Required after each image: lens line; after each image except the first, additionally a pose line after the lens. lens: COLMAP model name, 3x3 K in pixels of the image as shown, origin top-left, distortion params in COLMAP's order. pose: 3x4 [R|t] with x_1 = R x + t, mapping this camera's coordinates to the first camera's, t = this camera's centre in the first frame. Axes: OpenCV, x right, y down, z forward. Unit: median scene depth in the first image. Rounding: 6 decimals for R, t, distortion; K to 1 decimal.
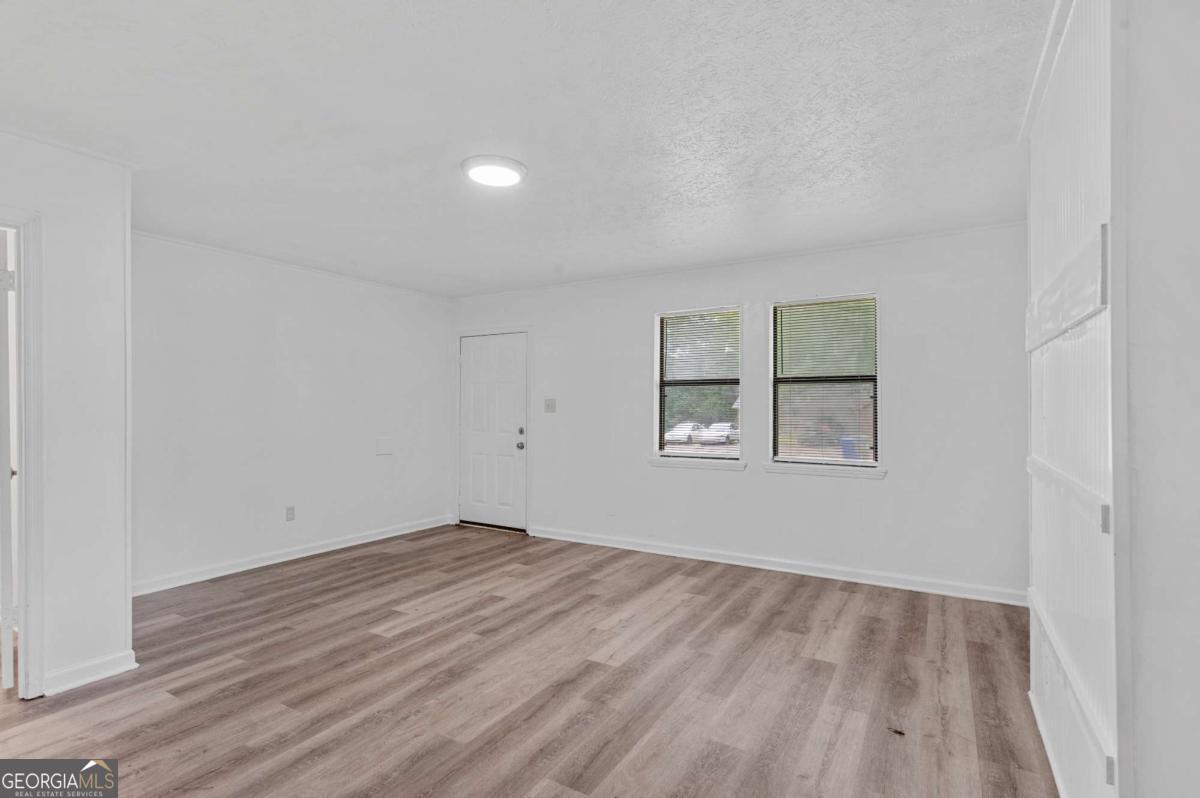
lens RADIAL K [[570.0, 0, 600.0], [0, 570.0, 399.0], [0, 0, 1]] dist [-0.000072, 0.000222]
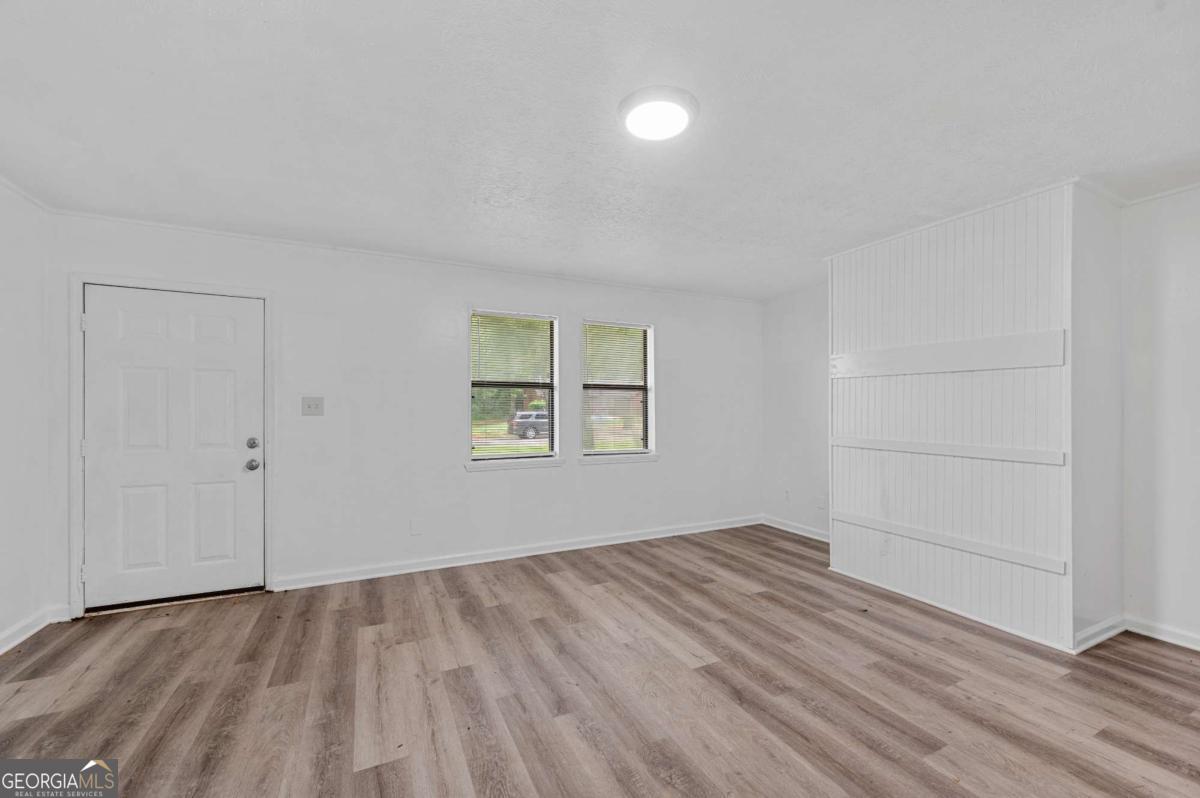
lens RADIAL K [[477.4, 0, 600.0], [0, 477.4, 399.0], [0, 0, 1]] dist [-0.000837, -0.000092]
pose [[0.546149, 0.018599, 0.837482, -0.571612], [-0.012750, 0.999822, -0.013890, 0.008716], [-0.837591, -0.003091, 0.546289, 0.496448]]
